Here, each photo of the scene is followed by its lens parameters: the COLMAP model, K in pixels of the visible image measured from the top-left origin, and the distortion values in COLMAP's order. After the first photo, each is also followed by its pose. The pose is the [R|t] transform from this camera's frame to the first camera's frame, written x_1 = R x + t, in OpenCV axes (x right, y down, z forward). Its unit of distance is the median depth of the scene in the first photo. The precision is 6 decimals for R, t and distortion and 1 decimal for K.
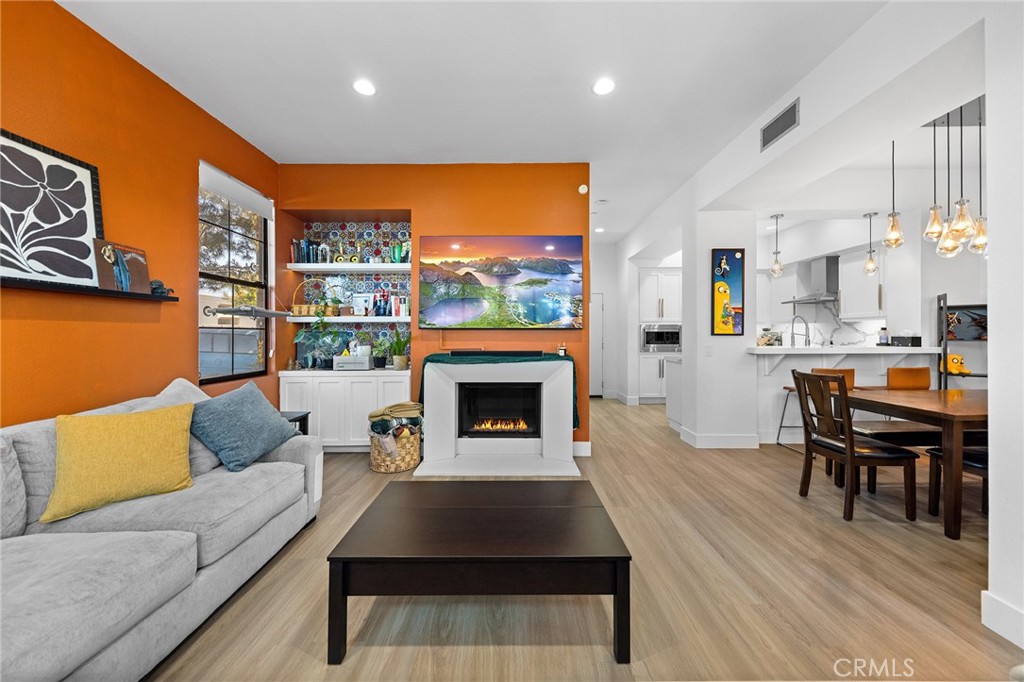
lens RADIAL K [[362.6, 0, 508.2], [0, 362.6, 333.4], [0, 0, 1]] dist [0.006196, -0.004660]
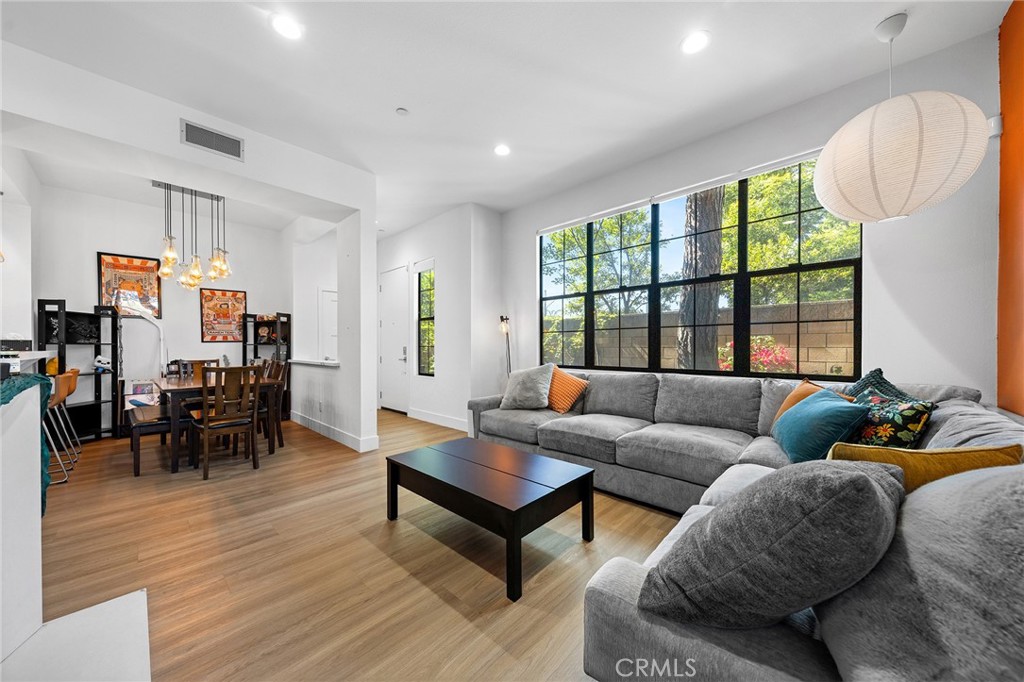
lens RADIAL K [[349.6, 0, 511.3], [0, 349.6, 351.6], [0, 0, 1]] dist [0.000349, -0.003359]
pose [[-0.742557, -0.009199, 0.669719, -0.419257], [0.000092, 0.999904, 0.013835, 0.027054], [-0.669783, 0.010335, -0.742485, 0.844574]]
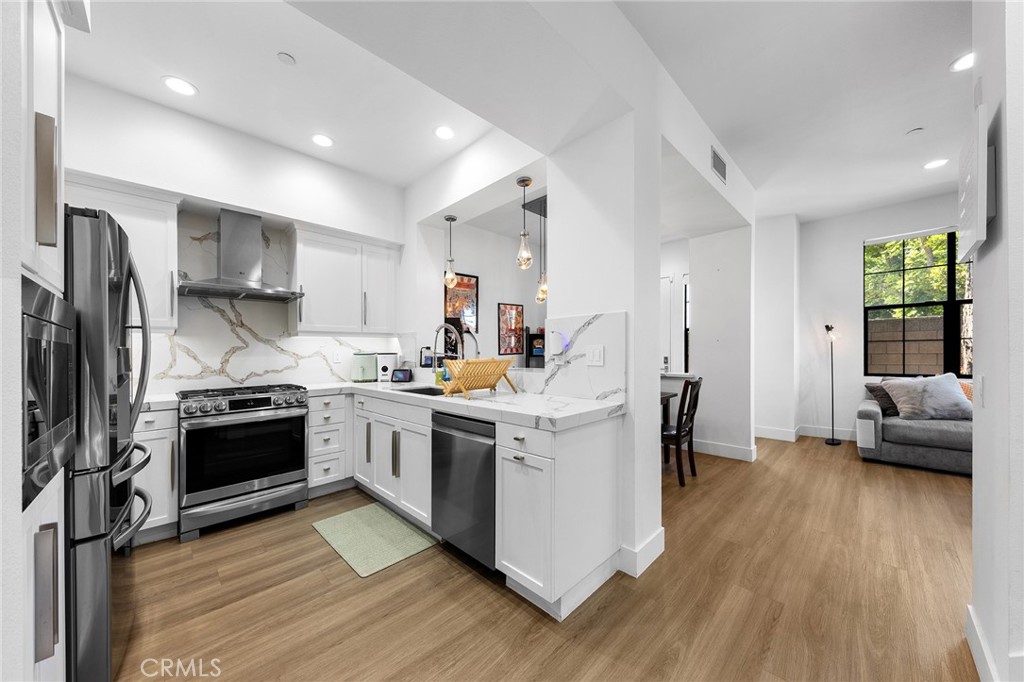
lens RADIAL K [[354.4, 0, 517.5], [0, 354.4, 345.7], [0, 0, 1]] dist [0.012712, -0.003951]
pose [[-0.714837, 0.021122, 0.698972, 0.309569], [0.012487, 0.999770, -0.017440, -0.001217], [-0.699179, -0.003739, -0.714936, 1.586531]]
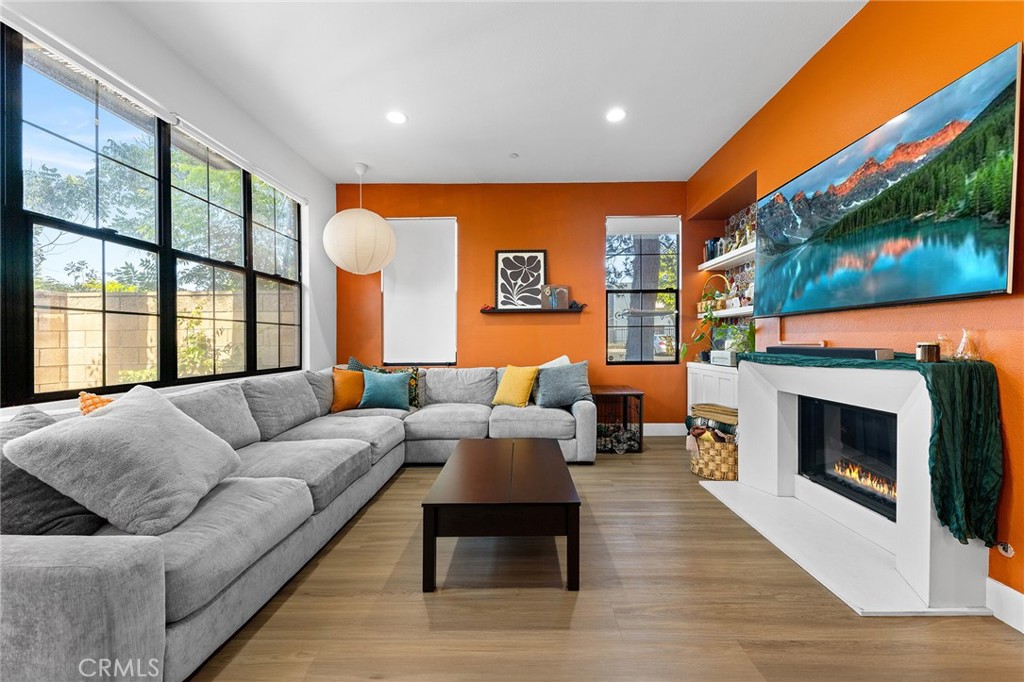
lens RADIAL K [[382.7, 0, 519.6], [0, 382.7, 346.0], [0, 0, 1]] dist [-0.001079, -0.000226]
pose [[-0.004568, 0.014108, -0.999890, 0.574367], [0.009803, 0.999853, 0.014063, 0.030073], [0.999942, -0.009737, -0.004705, 0.474386]]
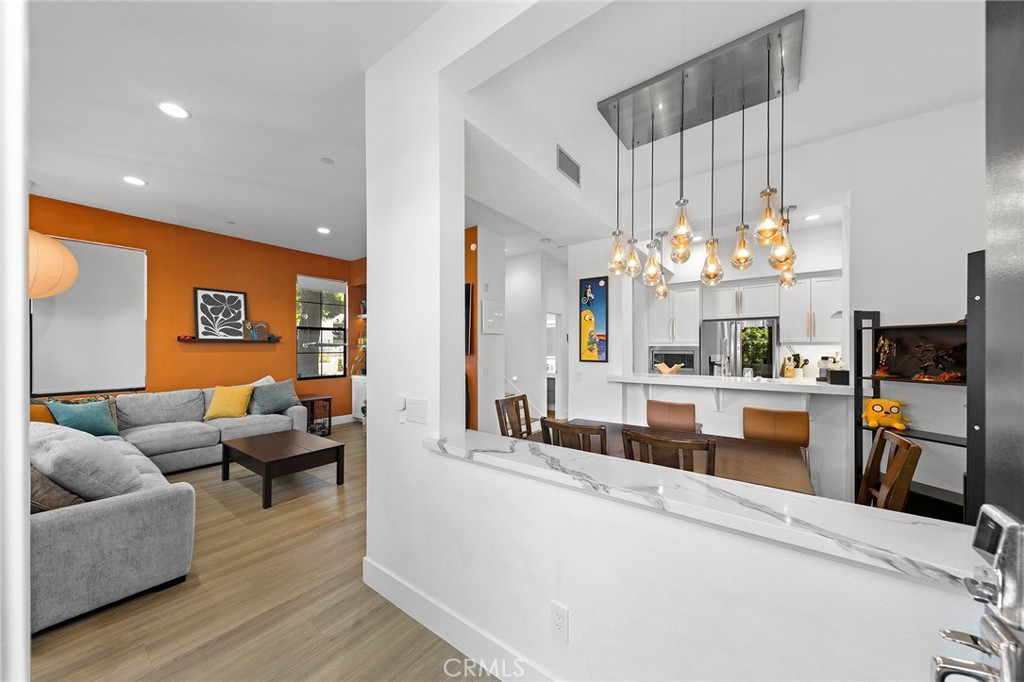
lens RADIAL K [[359.9, 0, 502.2], [0, 359.9, 349.6], [0, 0, 1]] dist [0.013410, -0.004074]
pose [[0.792927, 0.004696, -0.609298, 1.051029], [0.000015, 0.999970, 0.007725, -0.038463], [0.609316, -0.006134, 0.792904, 0.033639]]
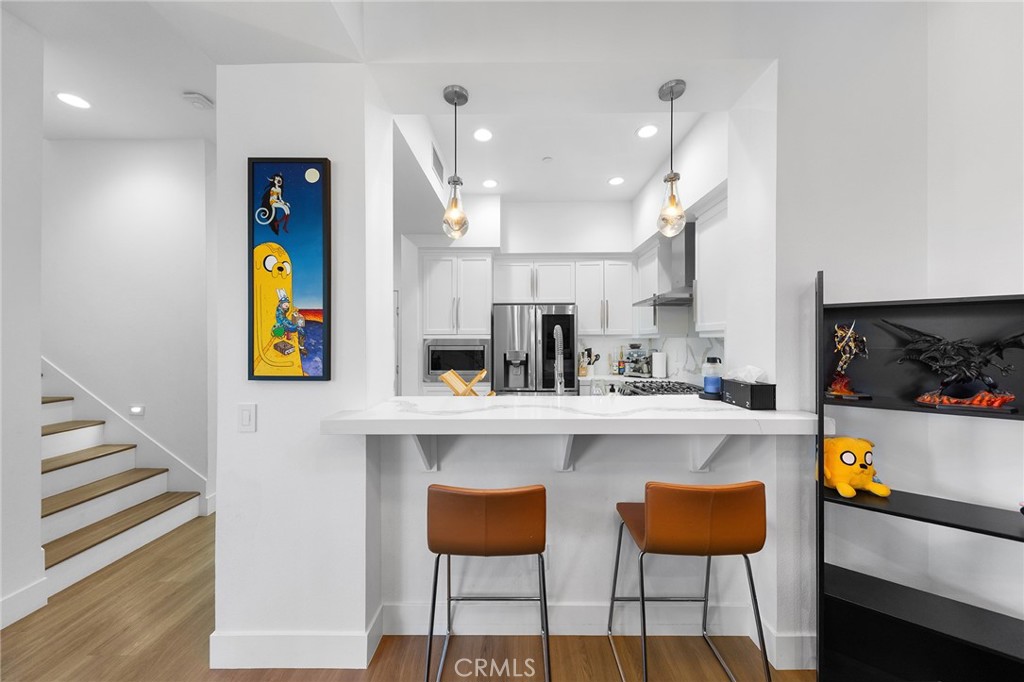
lens RADIAL K [[360.8, 0, 524.3], [0, 360.8, 339.0], [0, 0, 1]] dist [0.009331, -0.004581]
pose [[0.999906, 0.000551, 0.013678, 0.876830], [-0.000548, 1.000000, -0.000189, -0.040640], [-0.013678, 0.000181, 0.999906, 0.623602]]
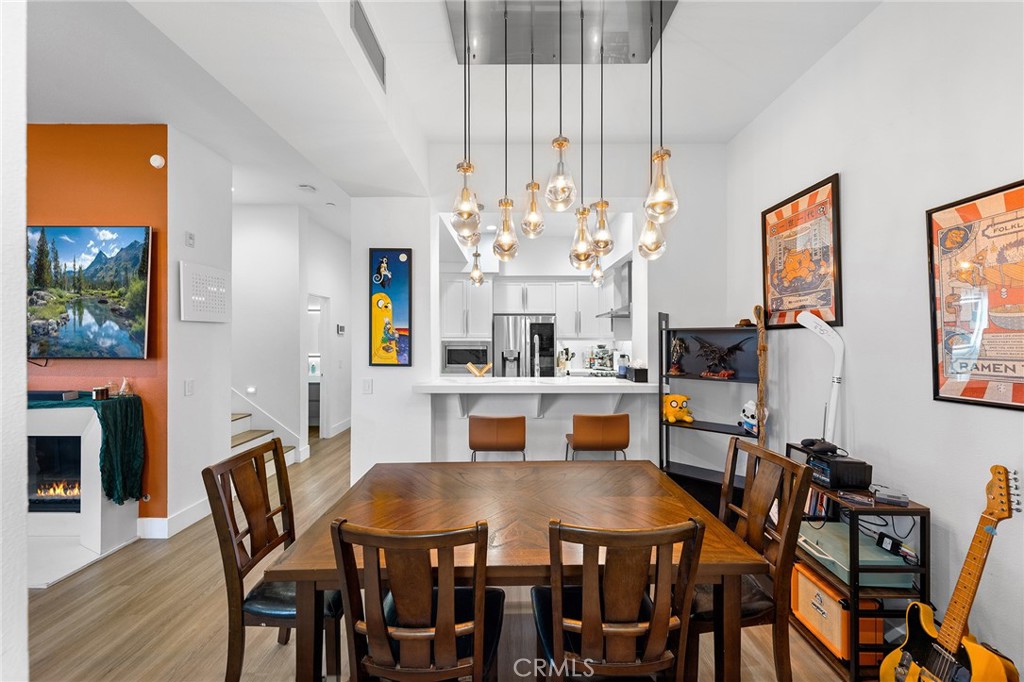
lens RADIAL K [[363.0, 0, 520.1], [0, 363.0, 338.4], [0, 0, 1]] dist [0.013853, -0.004358]
pose [[0.999847, 0.003025, 0.017222, 0.878920], [-0.003076, 0.999991, 0.002945, -0.055633], [-0.017213, -0.002998, 0.999847, 0.266359]]
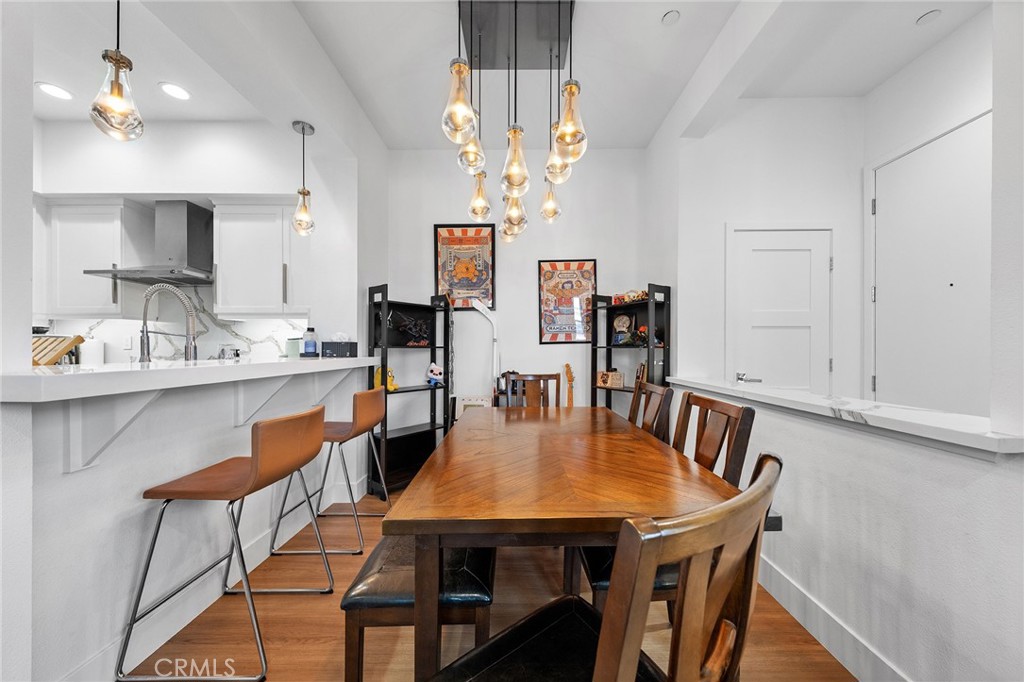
lens RADIAL K [[354.4, 0, 517.5], [0, 354.4, 345.7], [0, 0, 1]] dist [0.012712, -0.003951]
pose [[-0.007759, 0.011989, 0.999898, 0.464543], [0.000857, 0.999928, -0.011982, 0.024228], [-0.999970, 0.000764, -0.007768, 0.710333]]
